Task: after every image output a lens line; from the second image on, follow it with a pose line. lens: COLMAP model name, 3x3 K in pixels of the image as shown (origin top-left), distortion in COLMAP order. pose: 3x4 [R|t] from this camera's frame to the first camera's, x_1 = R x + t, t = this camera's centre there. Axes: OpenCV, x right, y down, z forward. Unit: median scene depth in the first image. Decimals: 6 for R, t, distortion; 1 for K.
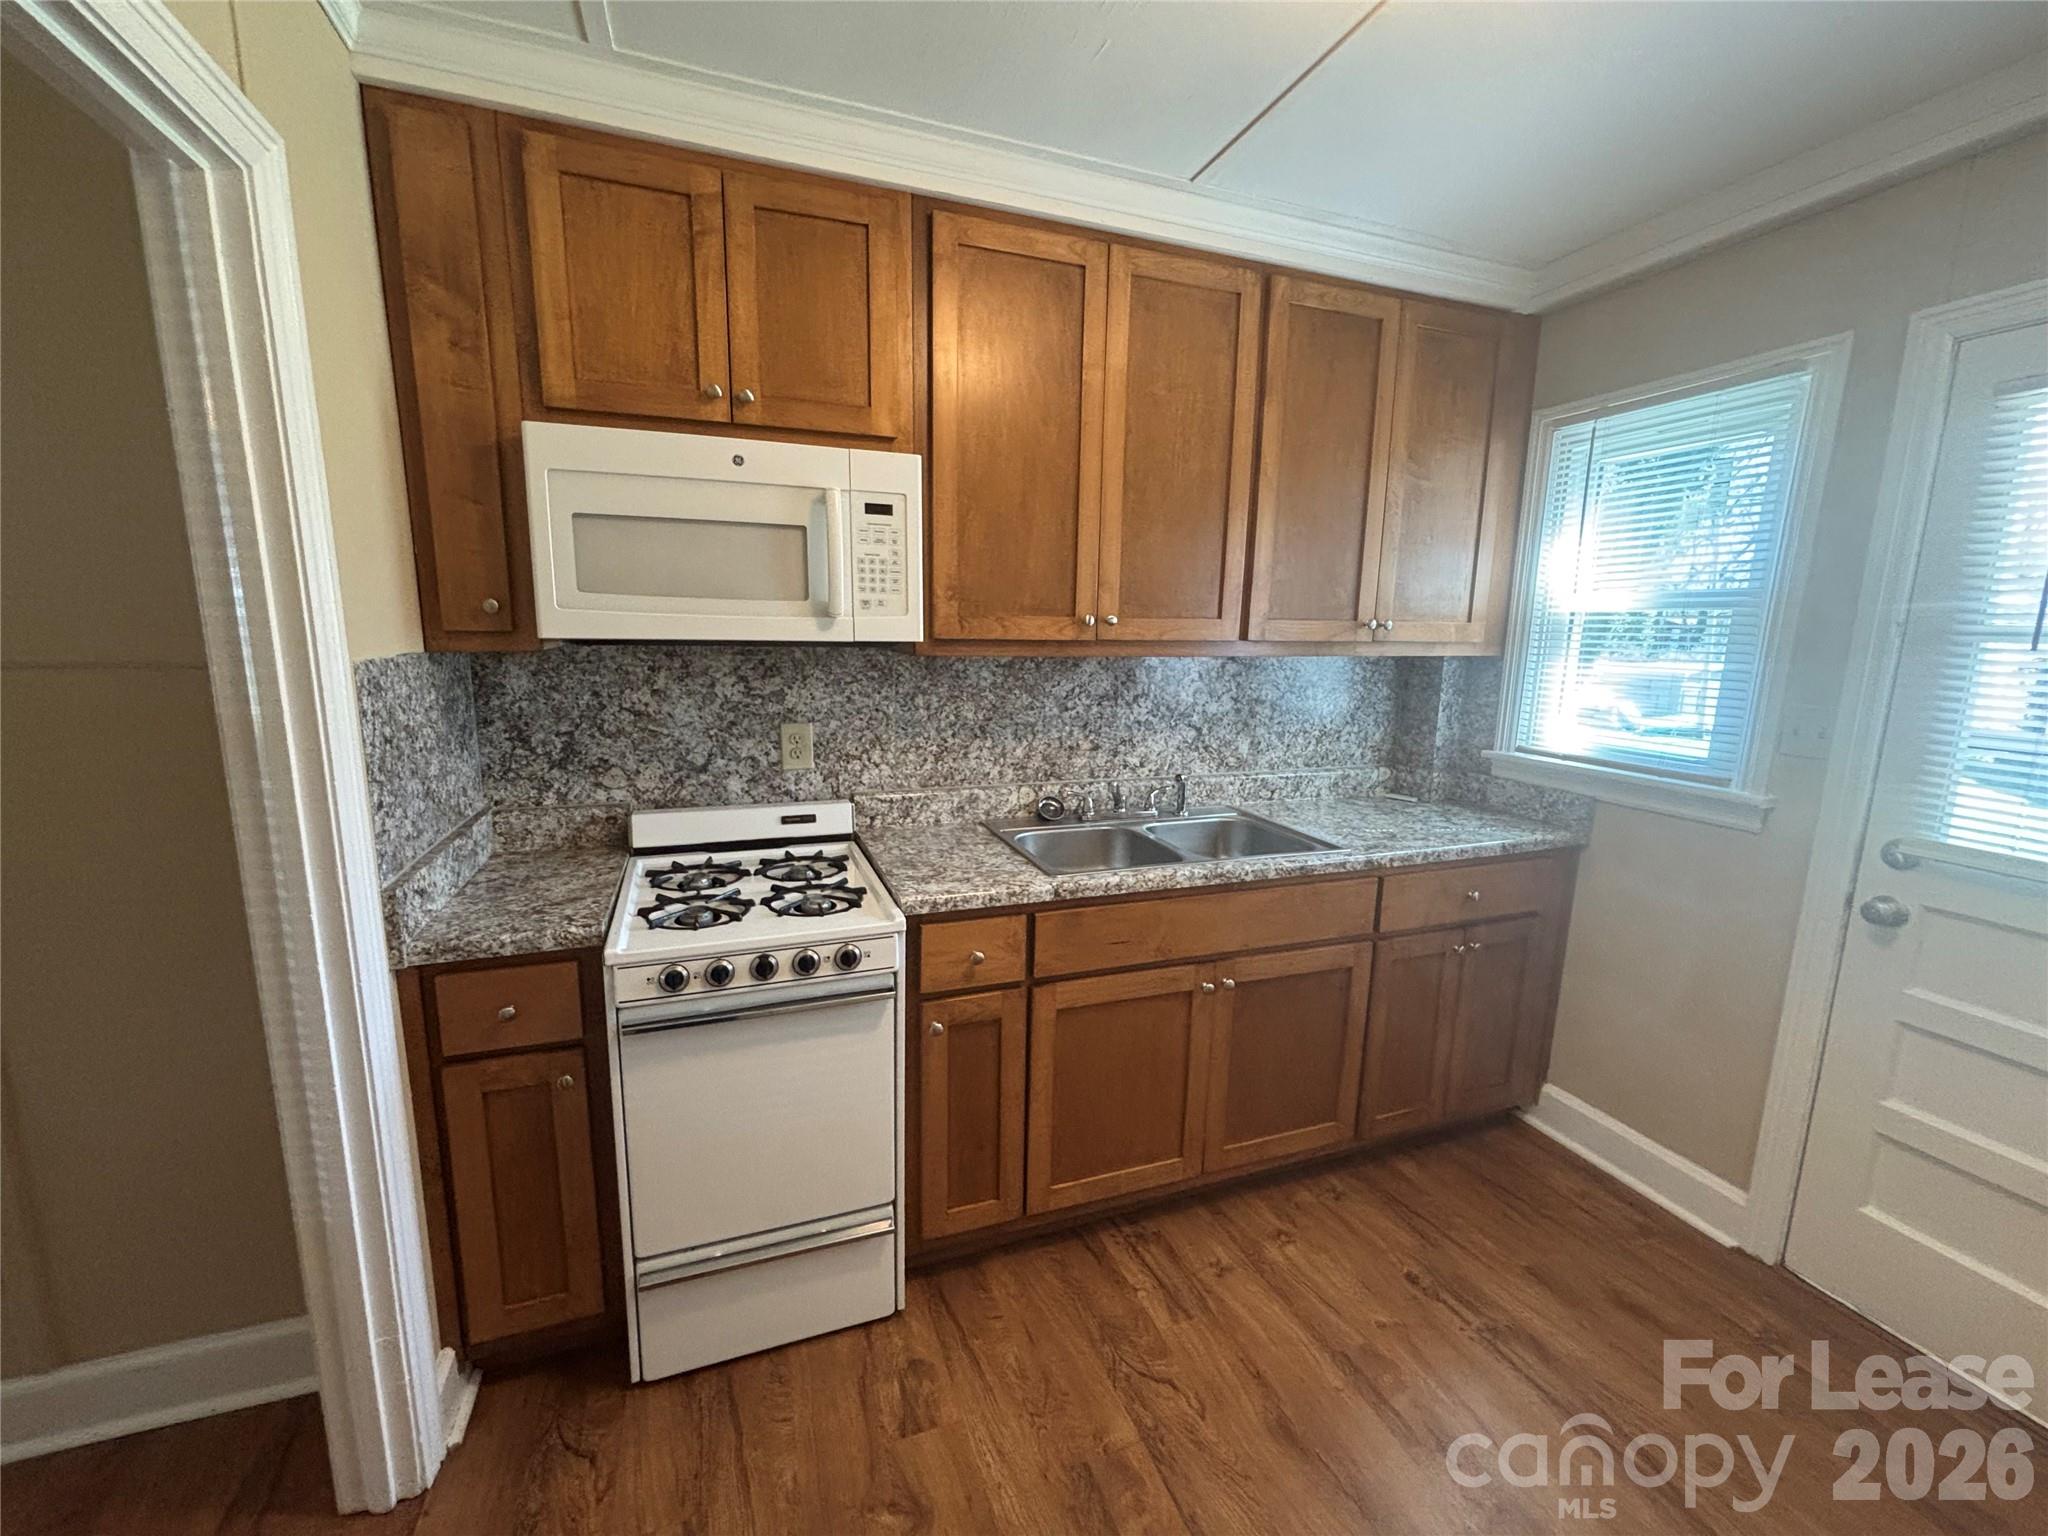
lens RADIAL K [[817.9, 0, 1027.9], [0, 817.9, 765.3], [0, 0, 1]] dist [-0.003182, -0.000690]
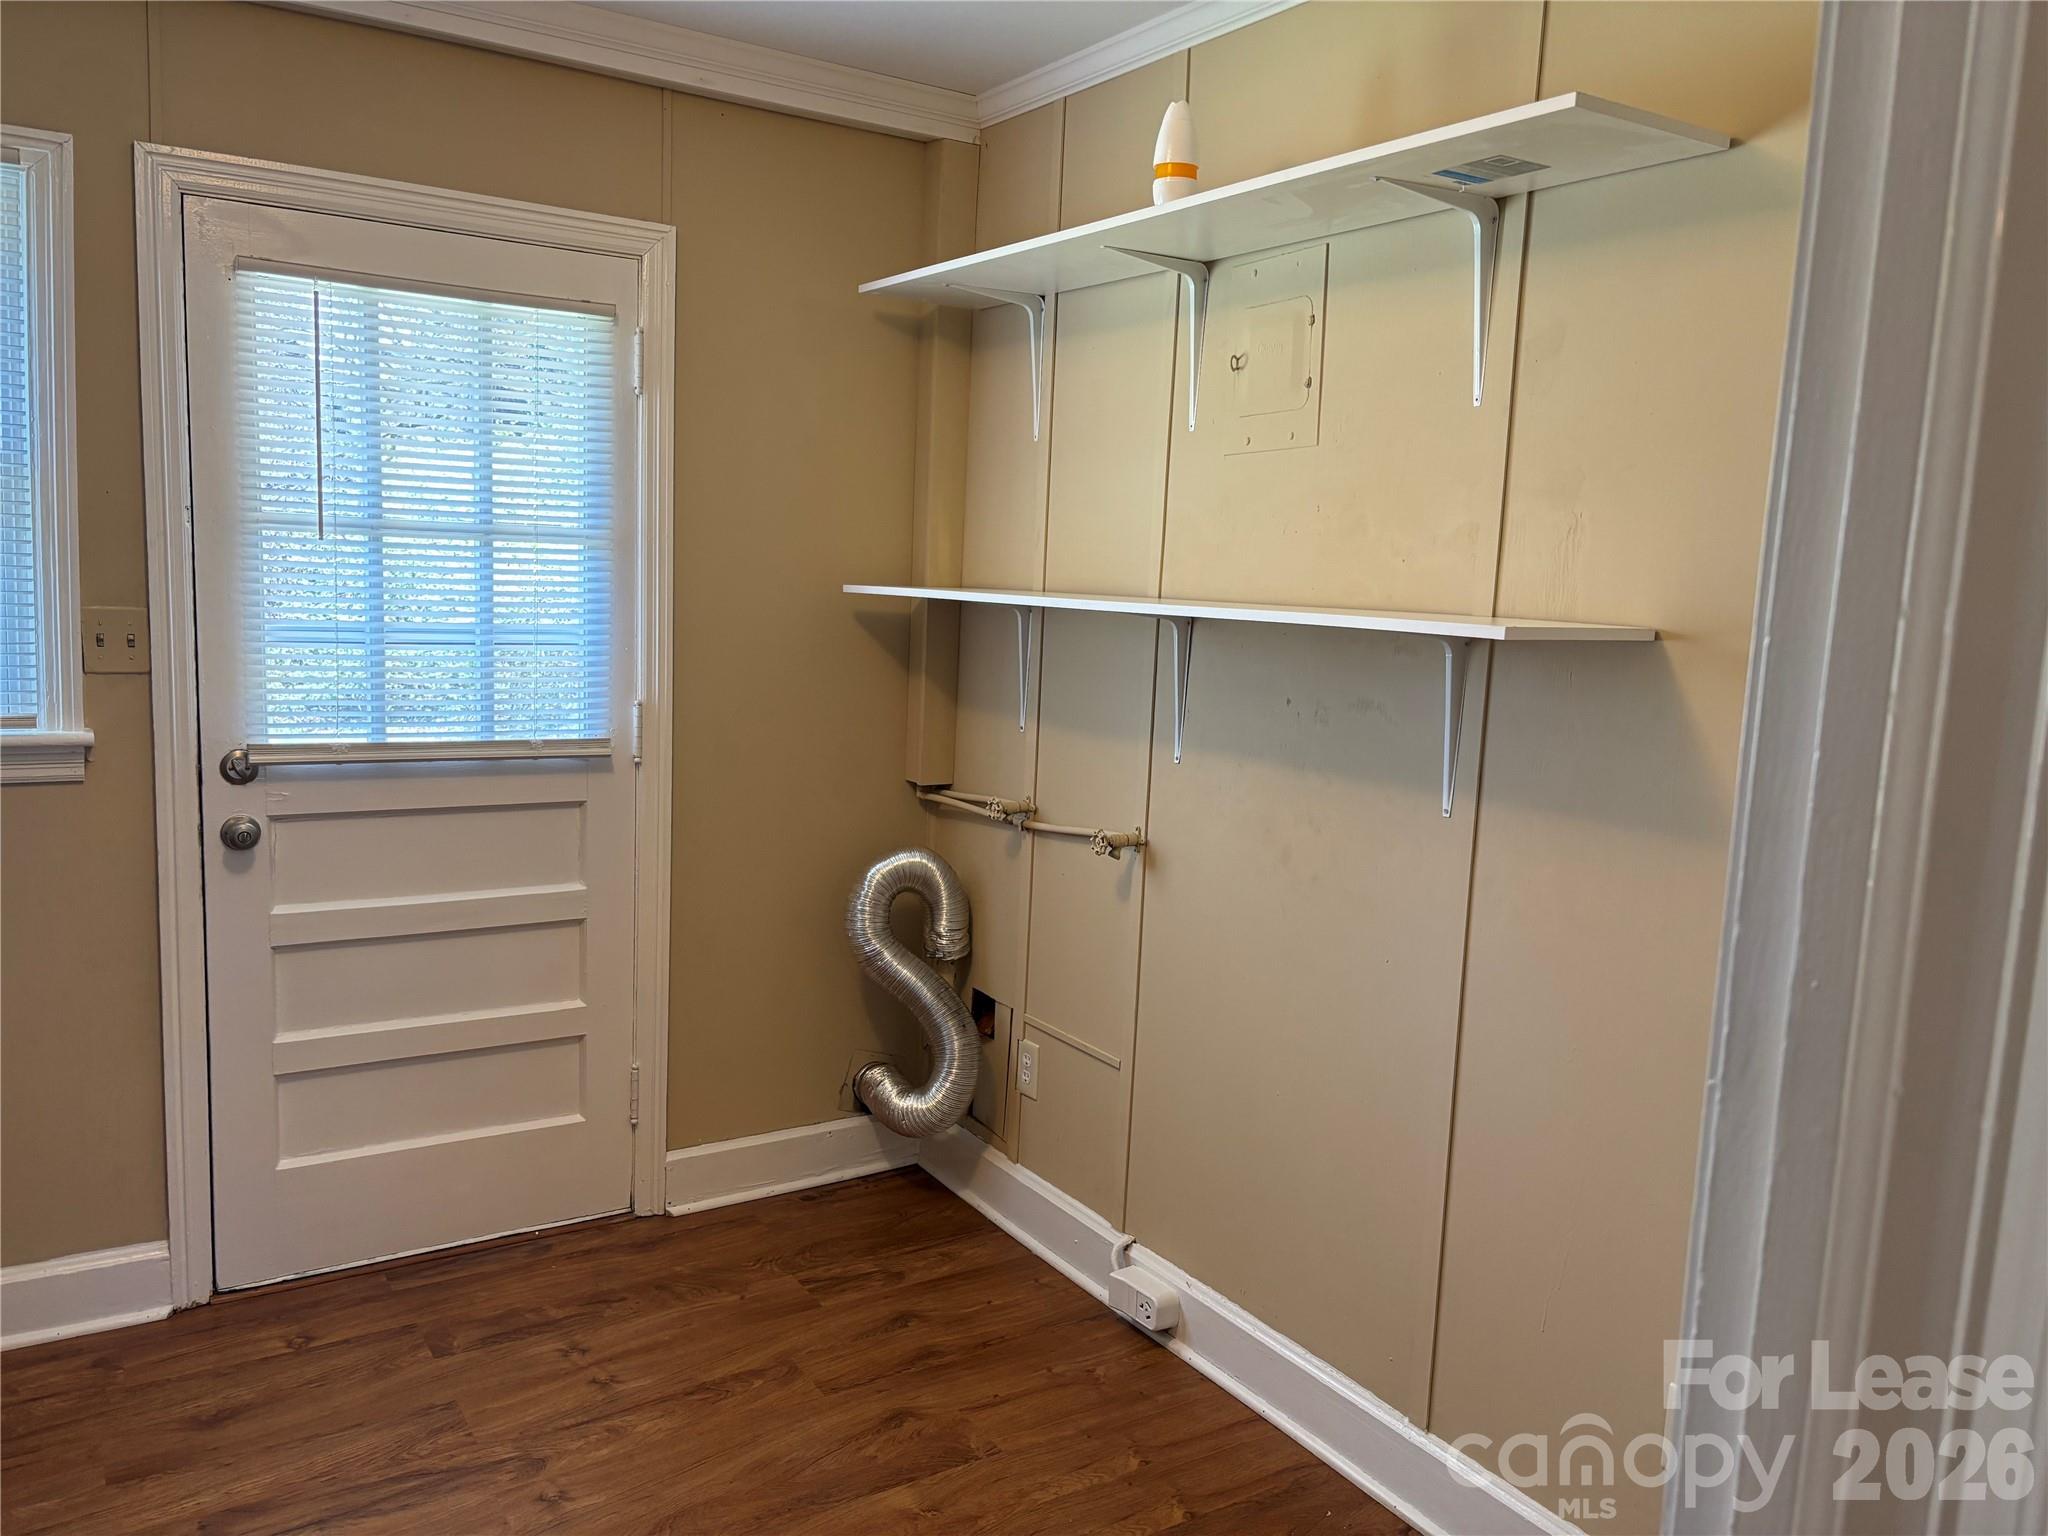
lens RADIAL K [[1563.4, 0, 1042.0], [0, 1563.4, 769.8], [0, 0, 1]] dist [0.066205, -0.072115]
pose [[-0.227774, -0.151522, 0.961852, -0.618400], [0.119253, 0.976041, 0.181997, -0.076130], [-0.966384, 0.156158, -0.204248, 0.385740]]
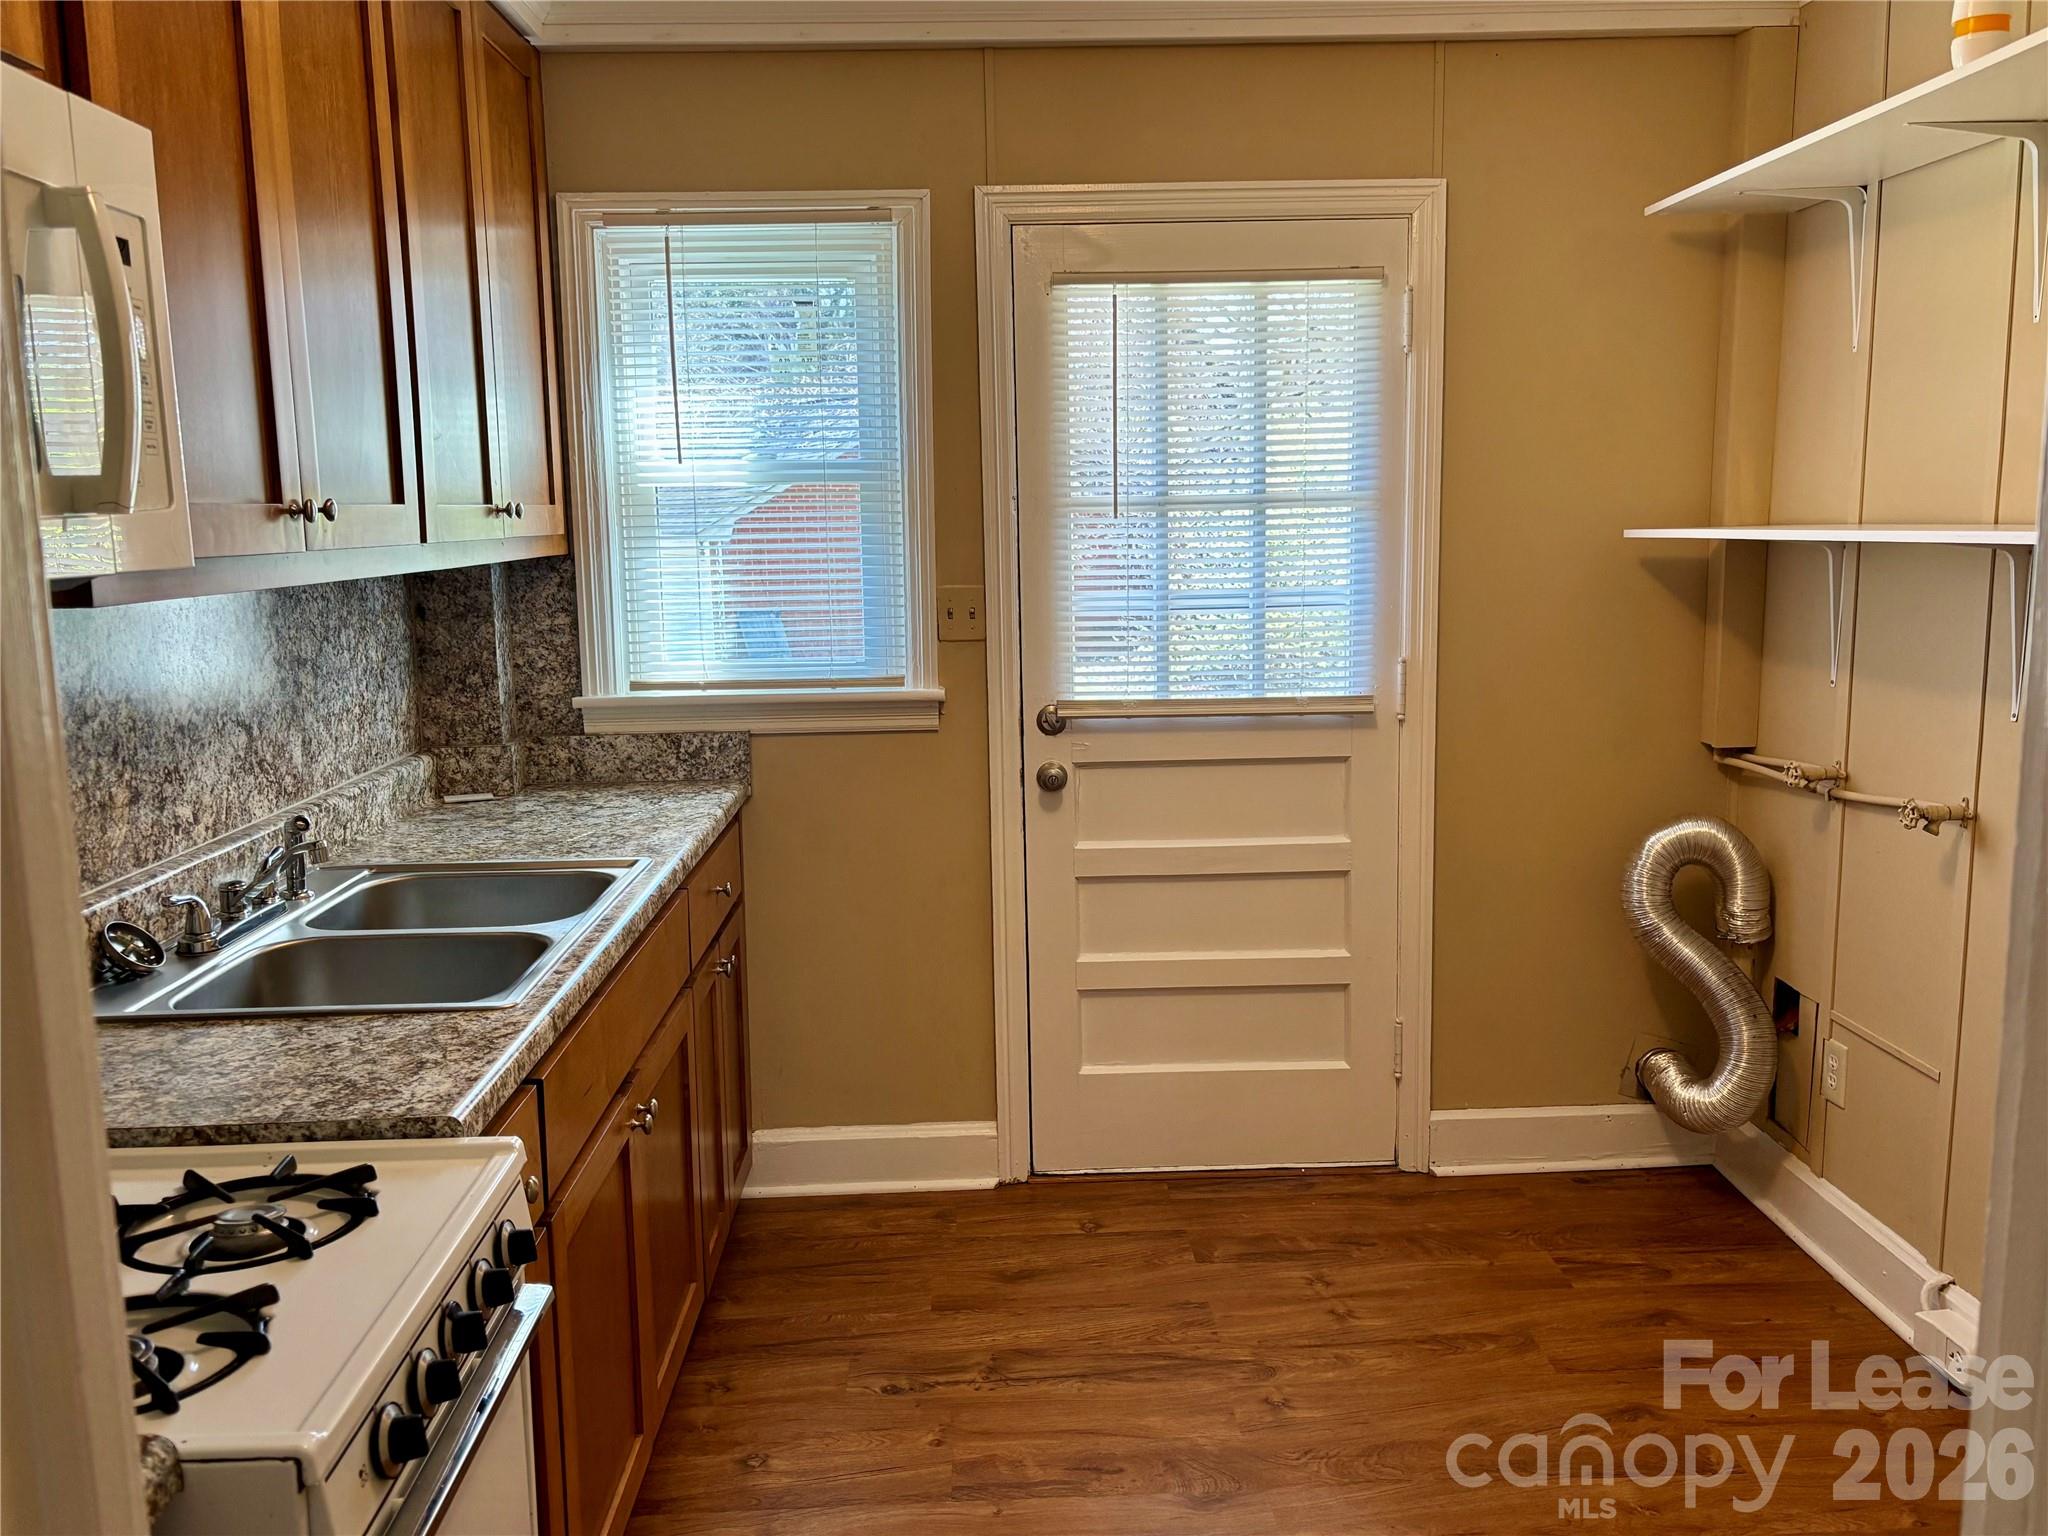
lens RADIAL K [[1636.8, 0, 1031.6], [0, 1636.8, 758.1], [0, 0, 1]] dist [0.069593, -0.081203]
pose [[0.296373, -0.161810, 0.941265, -0.686939], [0.182762, 0.976939, 0.110397, -0.058816], [-0.937423, 0.139308, 0.319111, 0.283050]]
